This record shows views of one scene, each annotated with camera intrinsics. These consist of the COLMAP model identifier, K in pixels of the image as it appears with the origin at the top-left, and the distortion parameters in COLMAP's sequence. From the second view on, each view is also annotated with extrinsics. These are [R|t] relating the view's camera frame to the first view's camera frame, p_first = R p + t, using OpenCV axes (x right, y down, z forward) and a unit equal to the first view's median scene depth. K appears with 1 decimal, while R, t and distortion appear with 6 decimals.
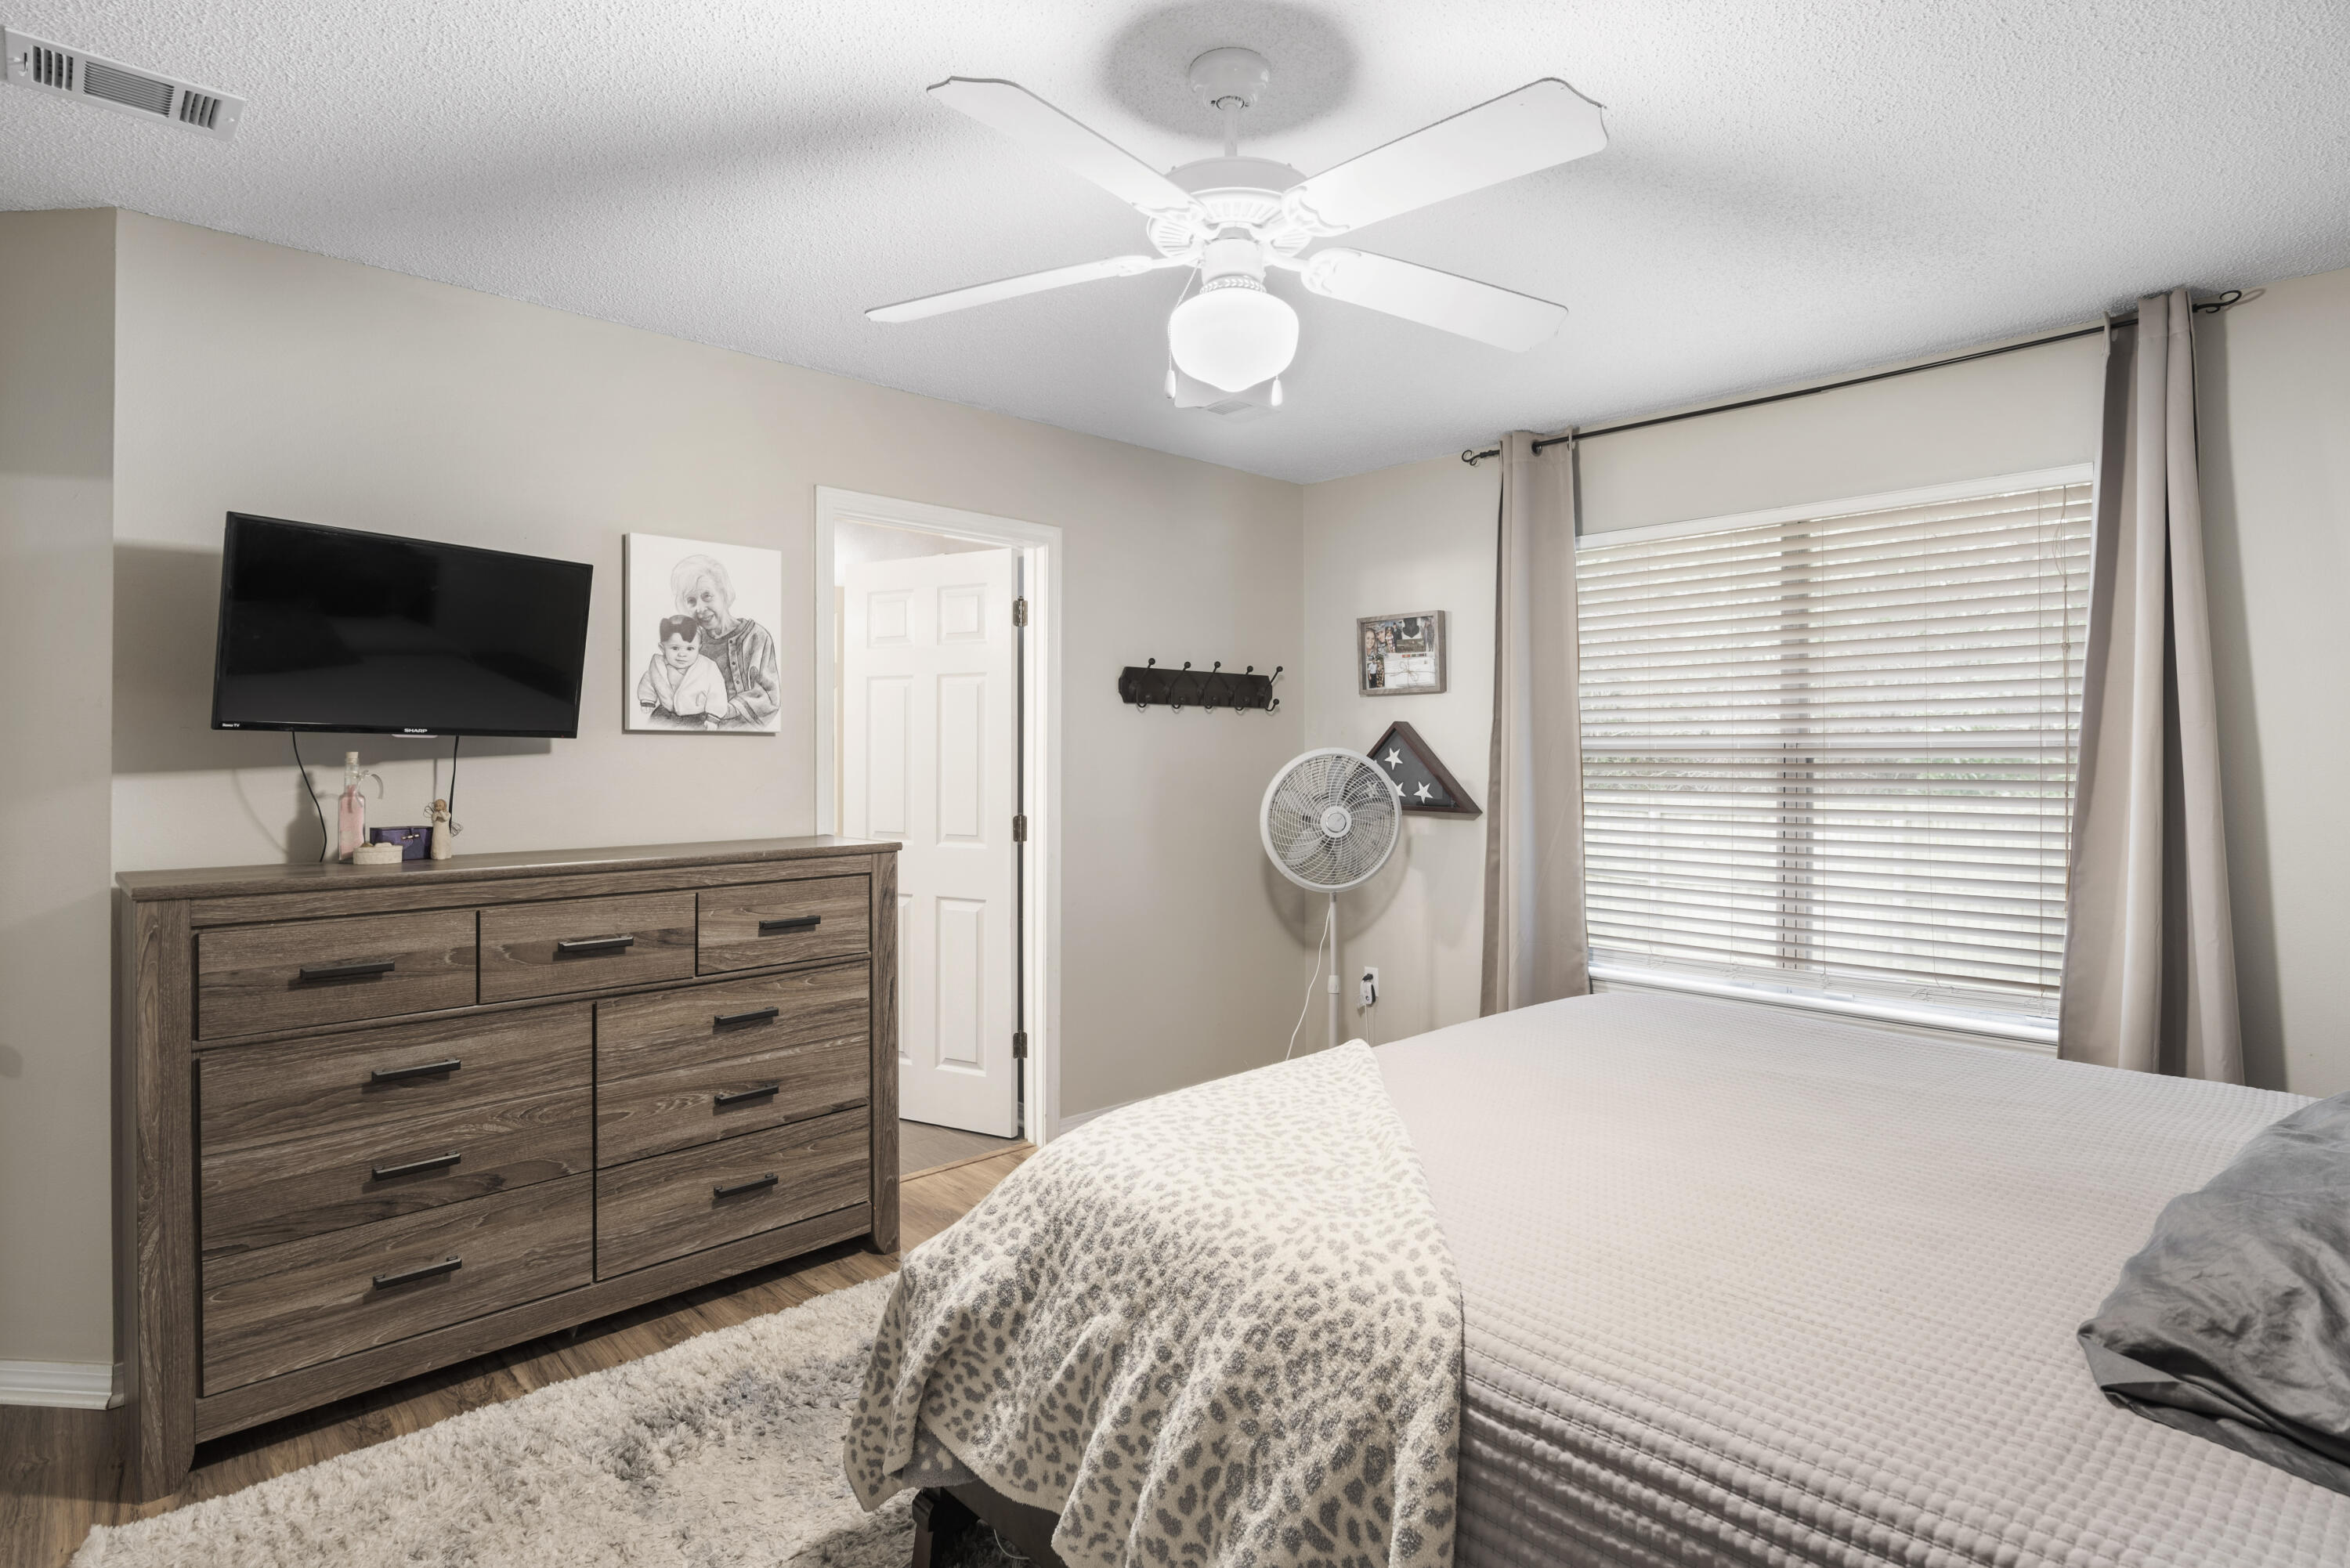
lens RADIAL K [[1200.1, 0, 1150.7], [0, 1200.1, 777.6], [0, 0, 1]] dist [-0.017142, -0.001278]
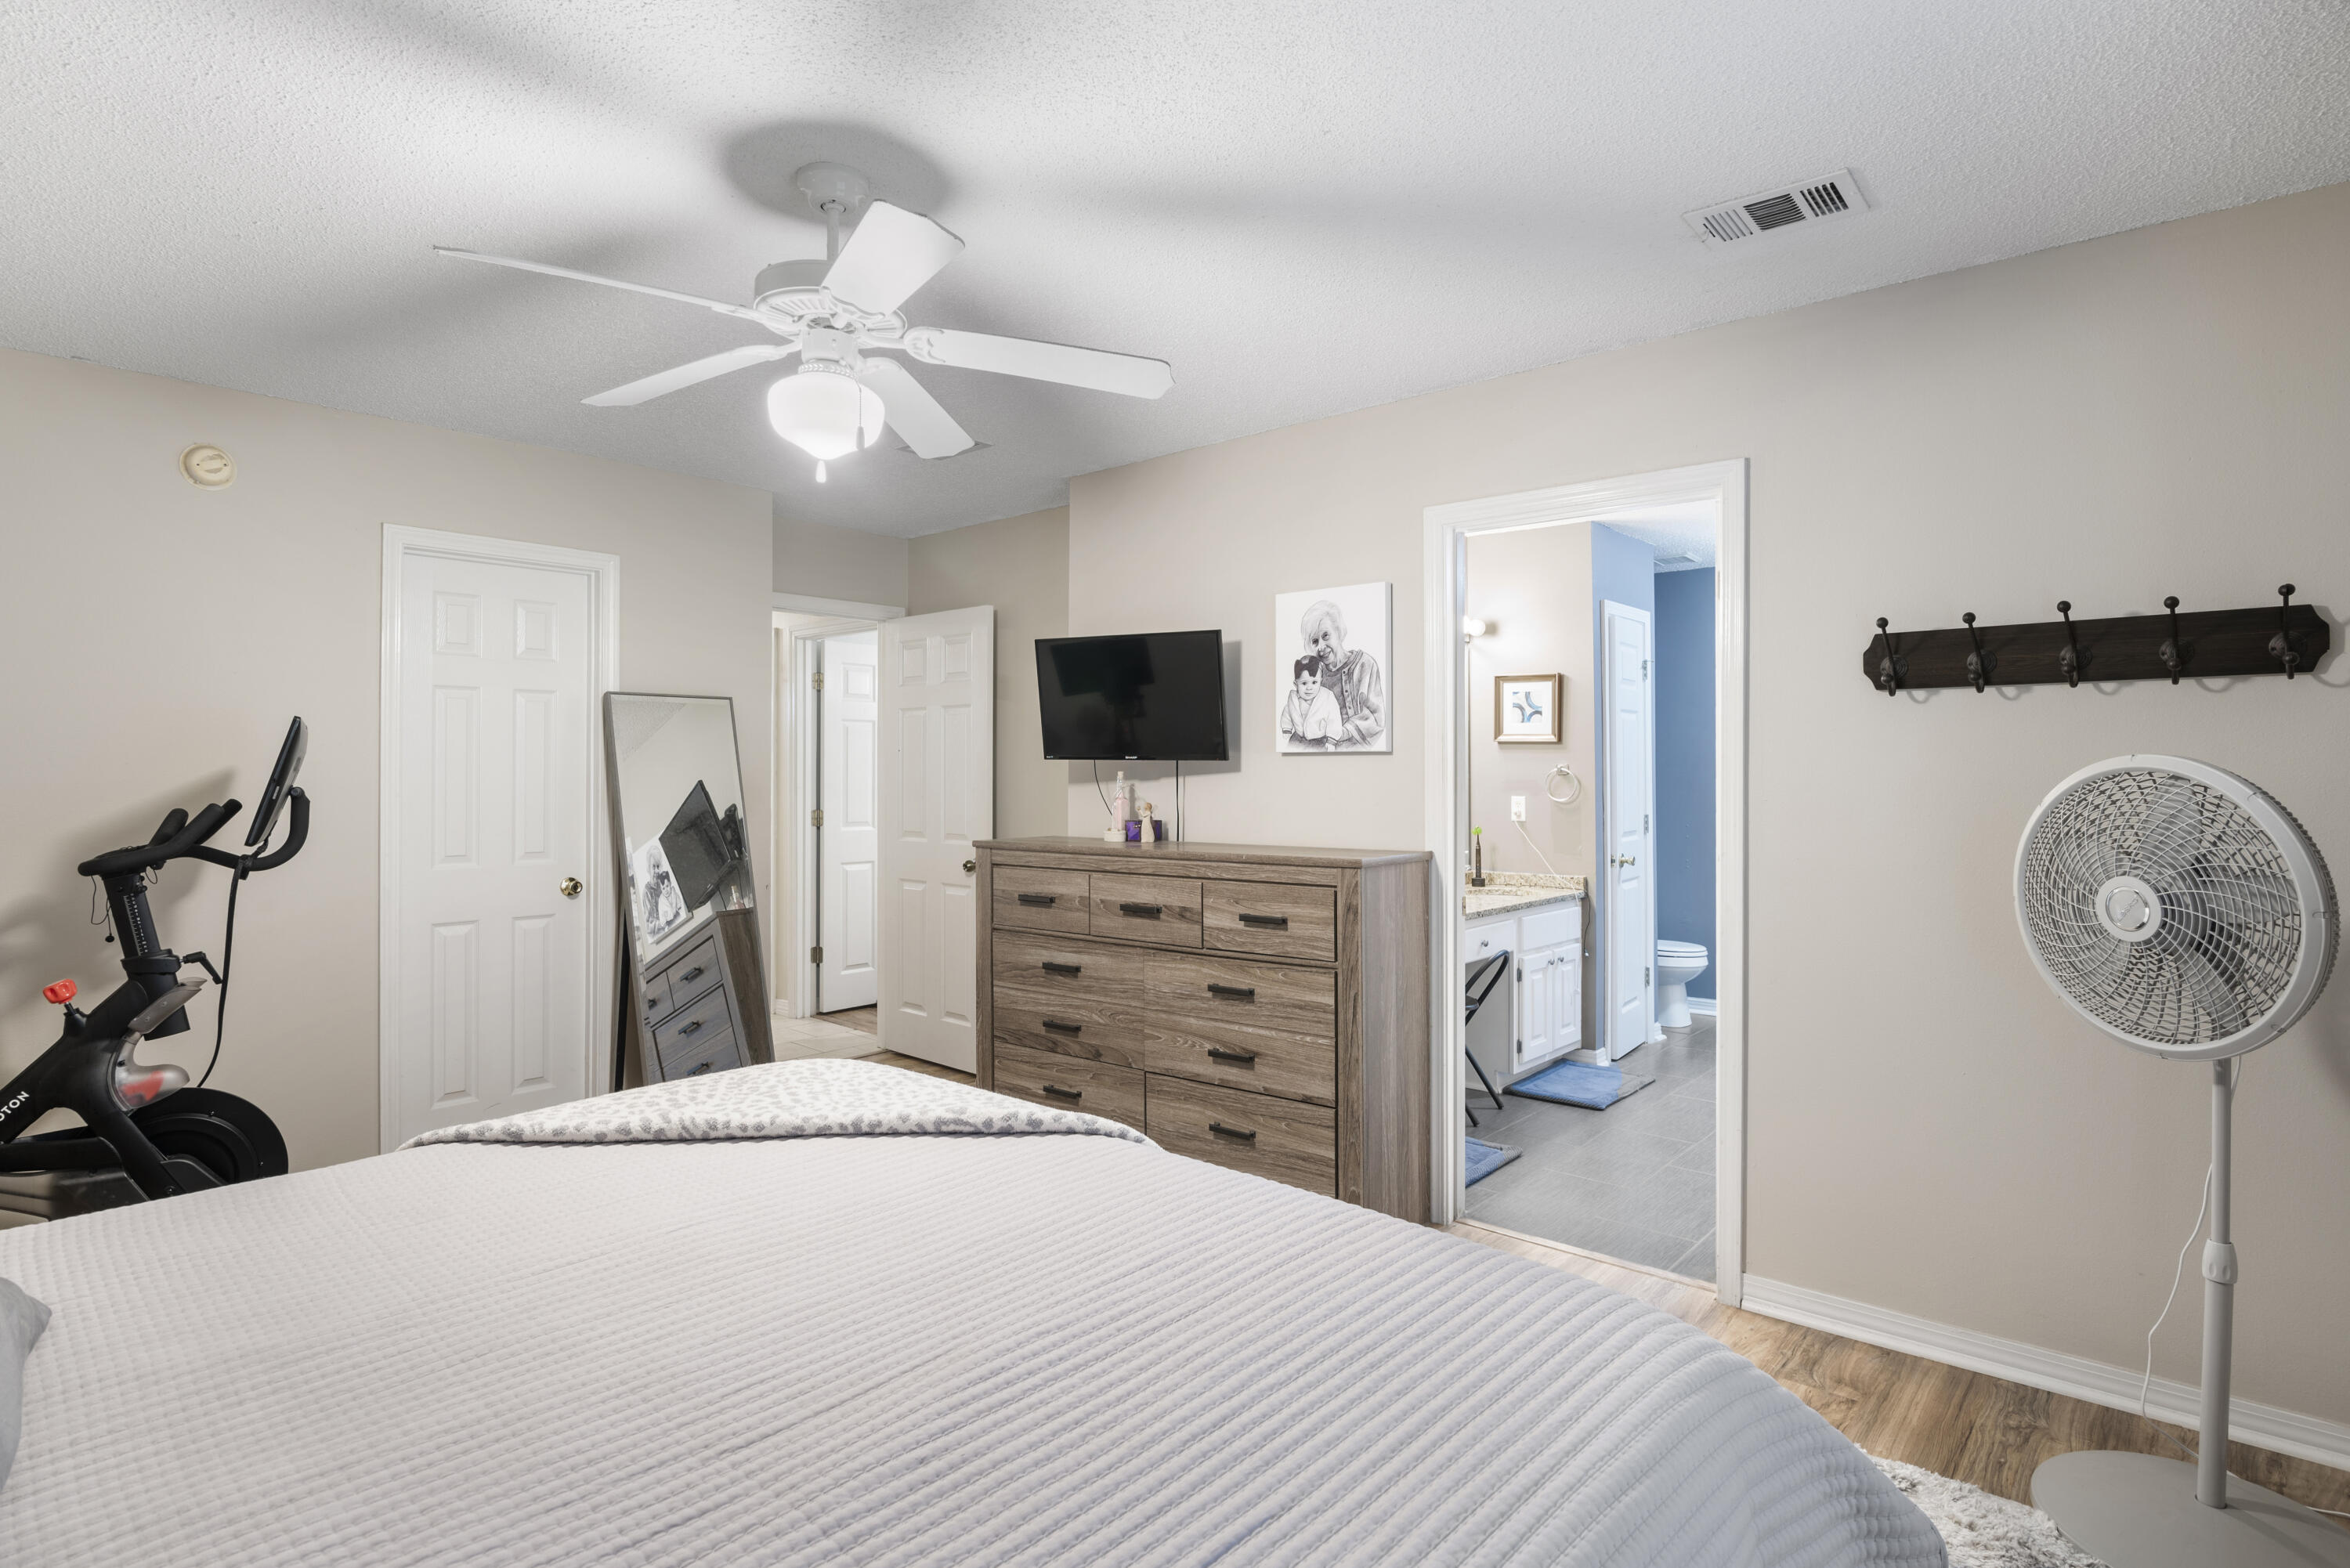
lens RADIAL K [[1200.1, 0, 1150.7], [0, 1200.1, 777.6], [0, 0, 1]] dist [-0.017142, -0.001278]
pose [[0.086096, 0.004558, -0.996276, 0.796497], [-0.013207, 0.999907, 0.003433, -0.016341], [0.996199, 0.012863, 0.086148, 0.754039]]
